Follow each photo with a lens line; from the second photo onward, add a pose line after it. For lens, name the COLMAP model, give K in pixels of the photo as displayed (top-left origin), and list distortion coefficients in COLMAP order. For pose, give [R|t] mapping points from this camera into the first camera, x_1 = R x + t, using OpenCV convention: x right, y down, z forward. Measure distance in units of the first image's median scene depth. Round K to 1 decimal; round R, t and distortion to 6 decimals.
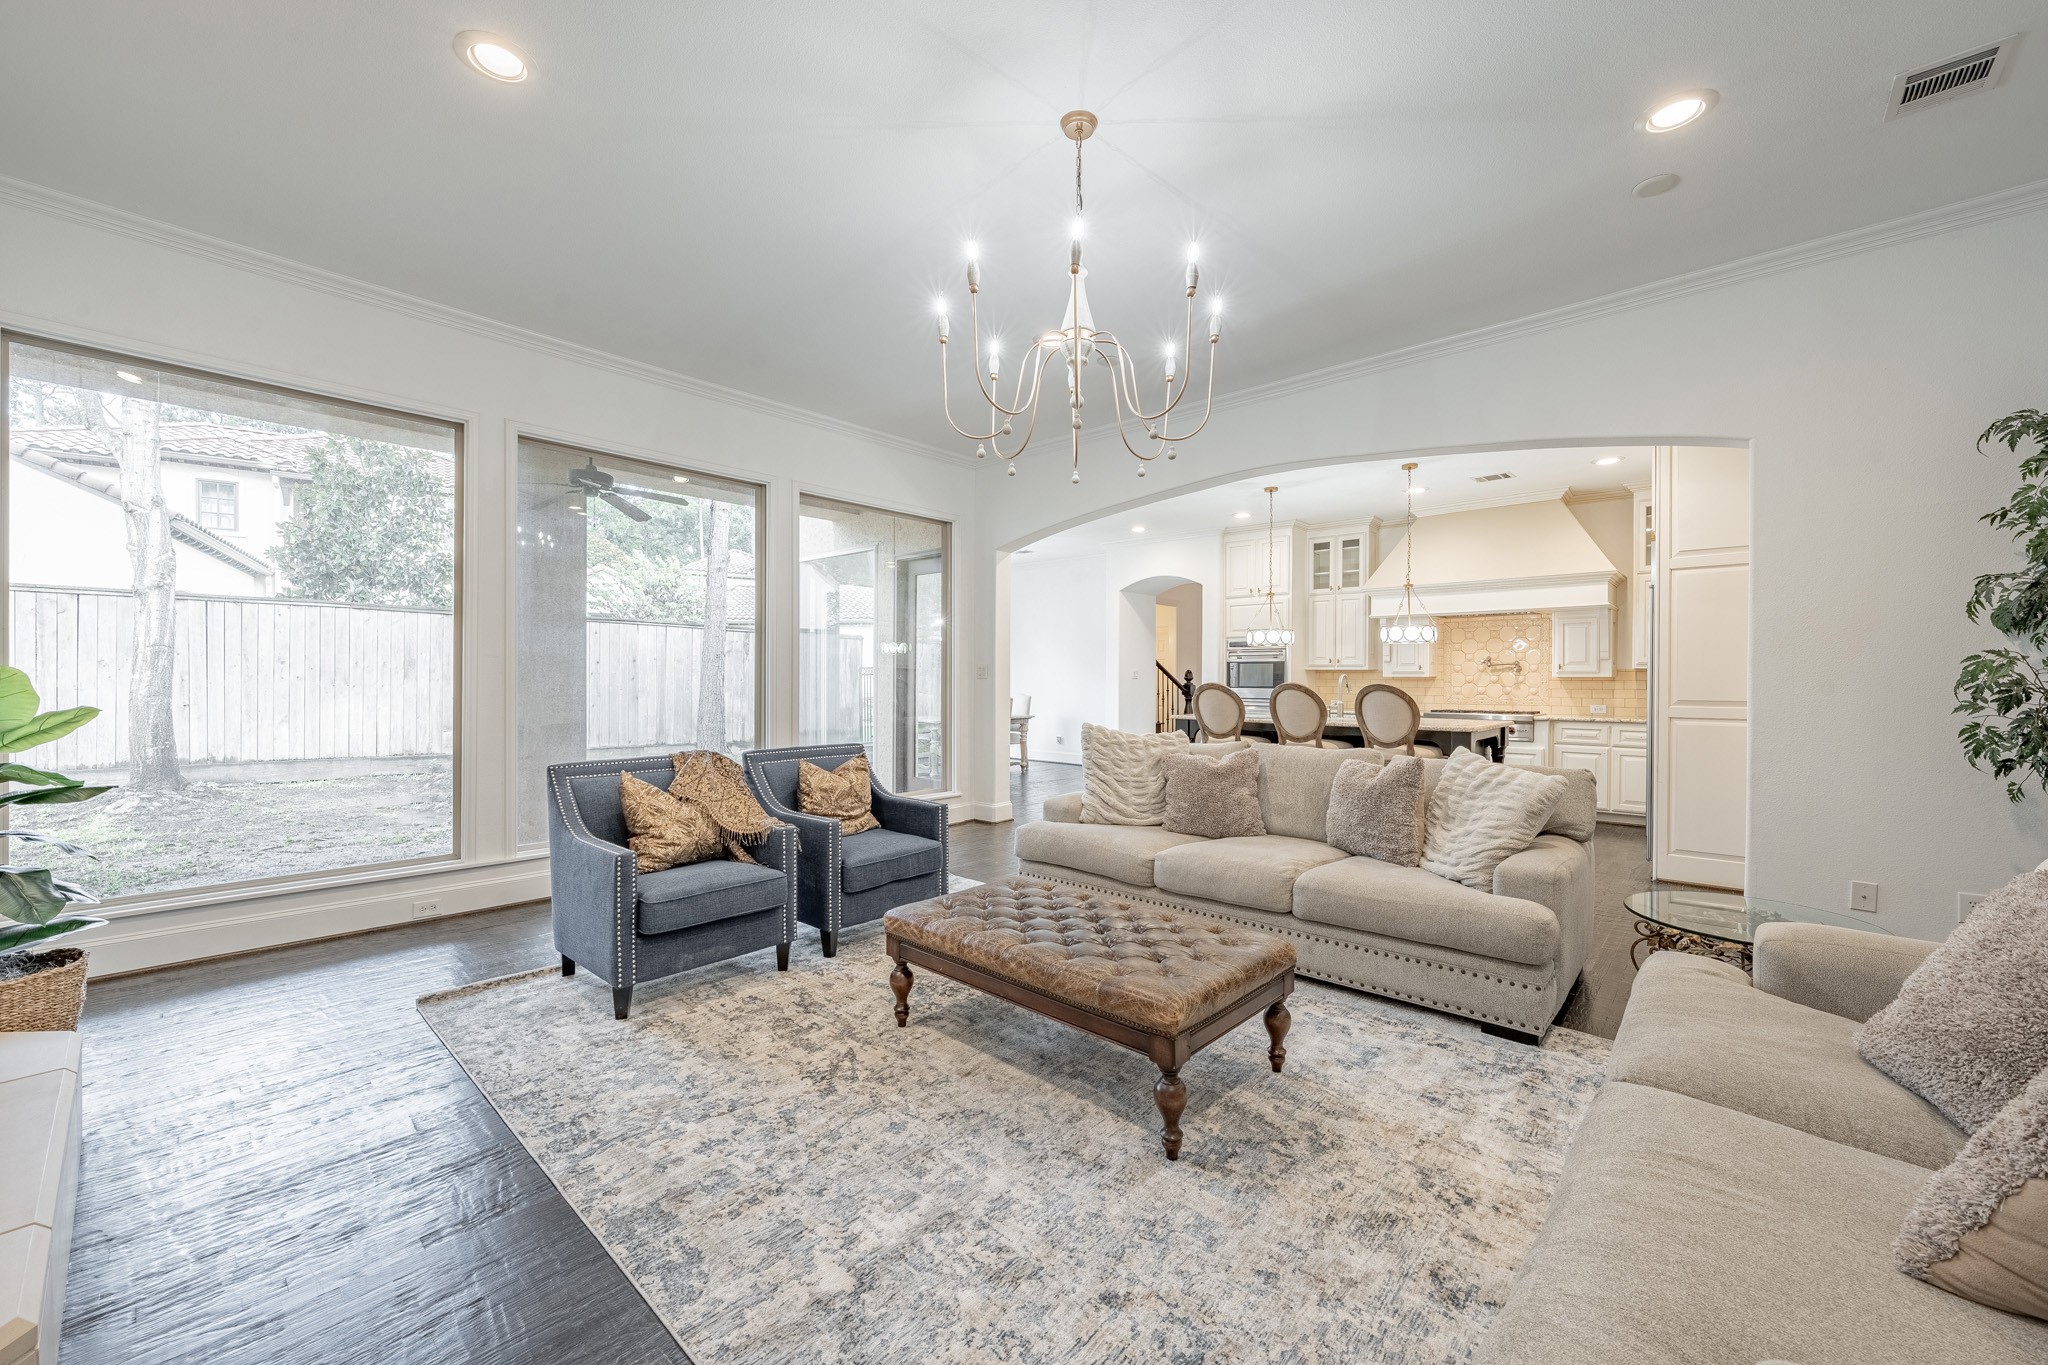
lens RADIAL K [[791.0, 0, 1024.0], [0, 791.0, 682.5], [0, 0, 1]] dist [0.000349, 0.000138]
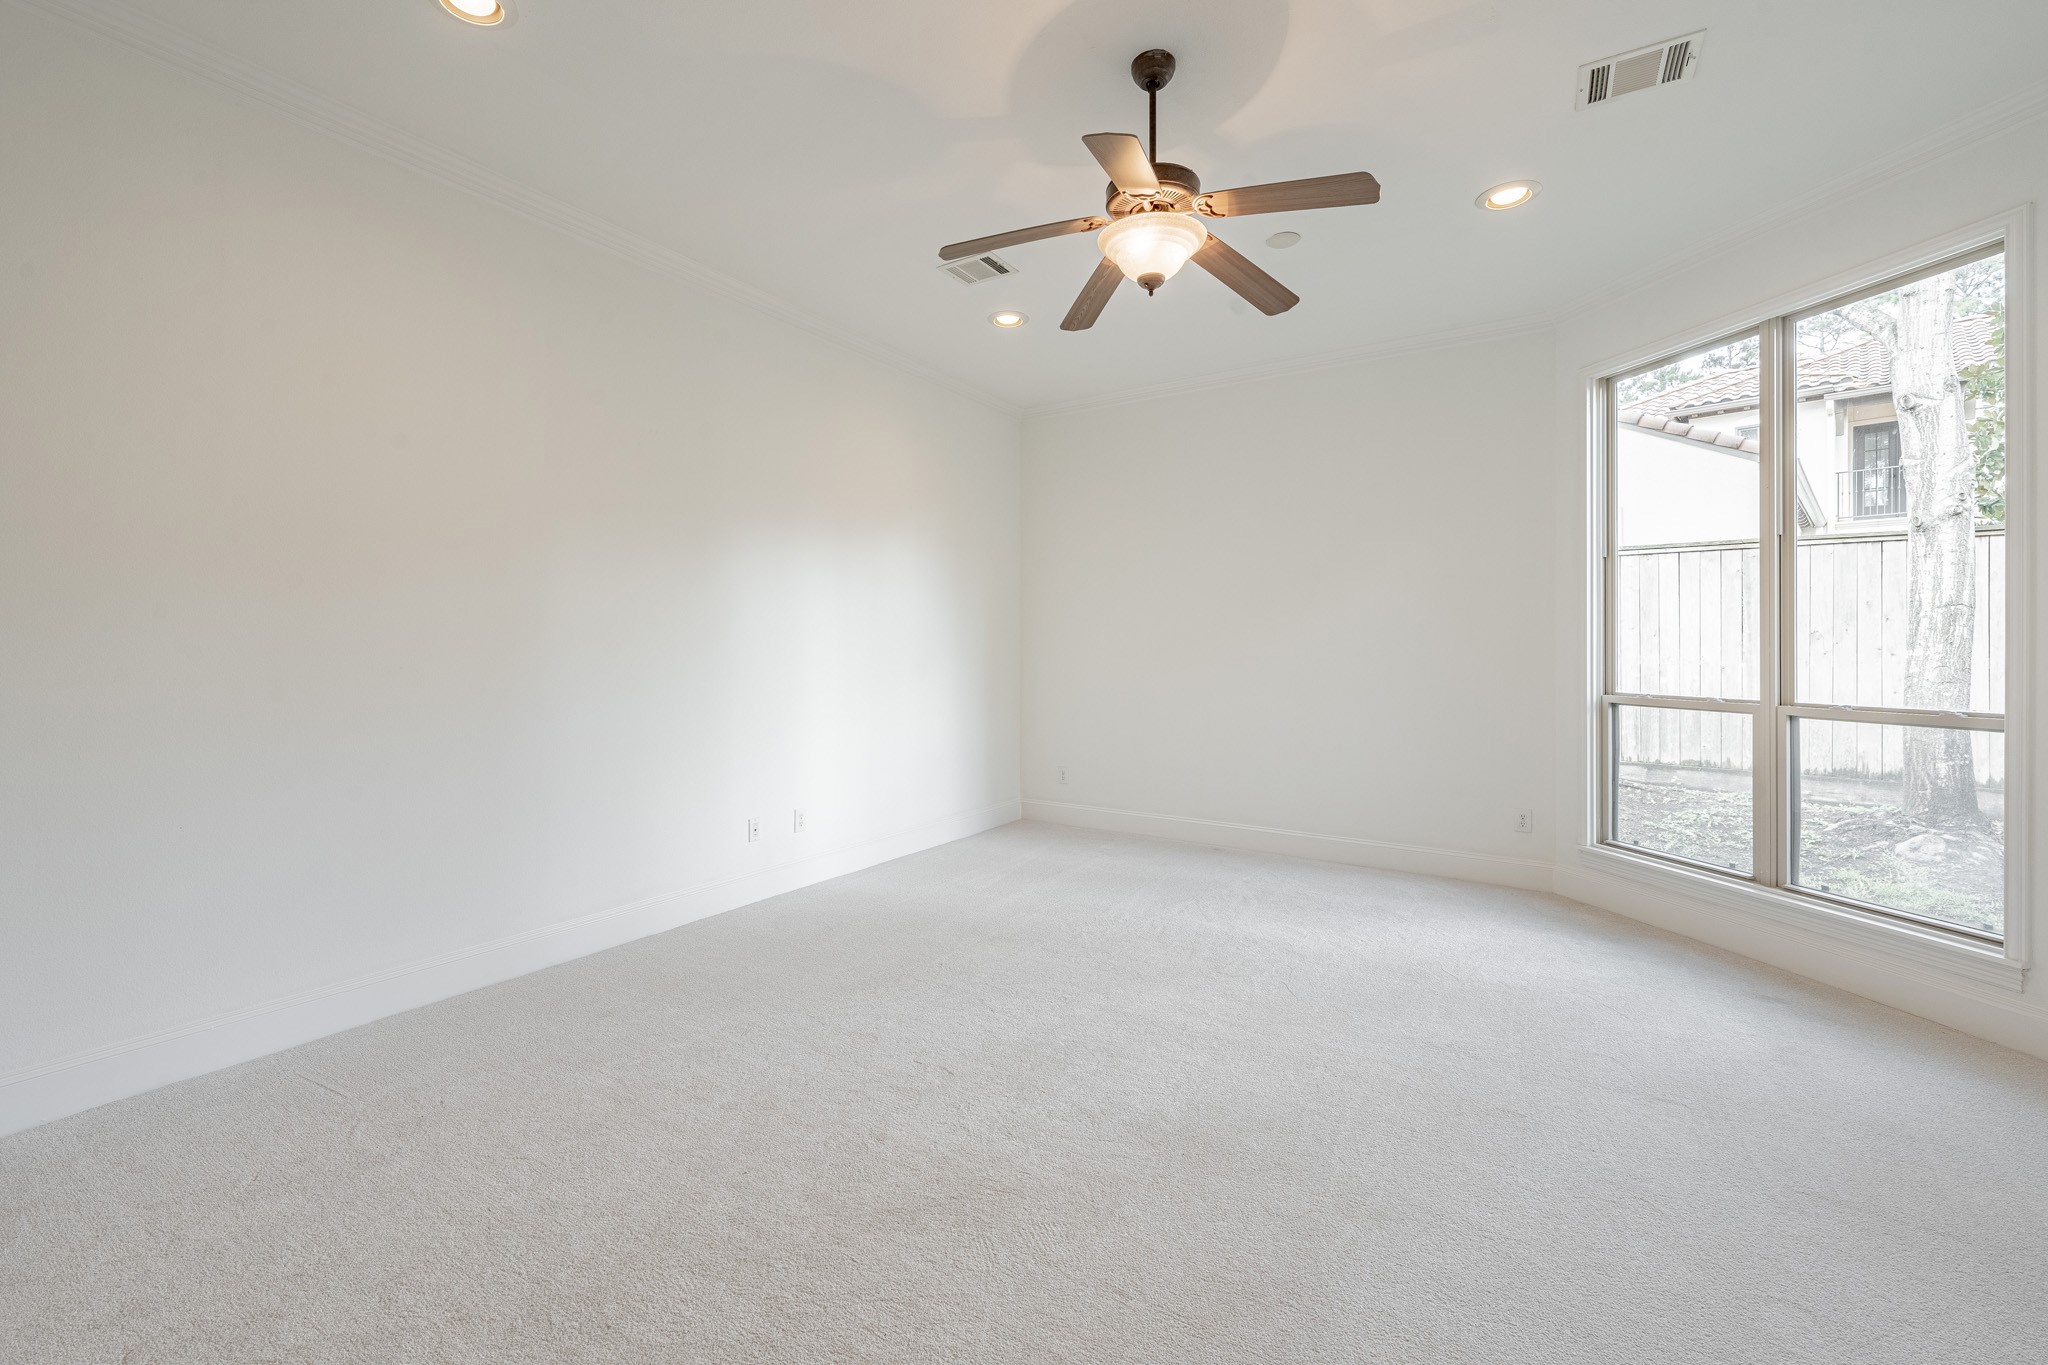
lens RADIAL K [[846.3, 0, 1020.4], [0, 846.3, 654.2], [0, 0, 1]] dist [-0.002221, -0.000242]
pose [[0.155362, 0.002669, -0.987854, -0.528589], [-0.005276, 0.999984, 0.001873, -0.003802], [0.987843, 0.004921, 0.155374, 0.137063]]
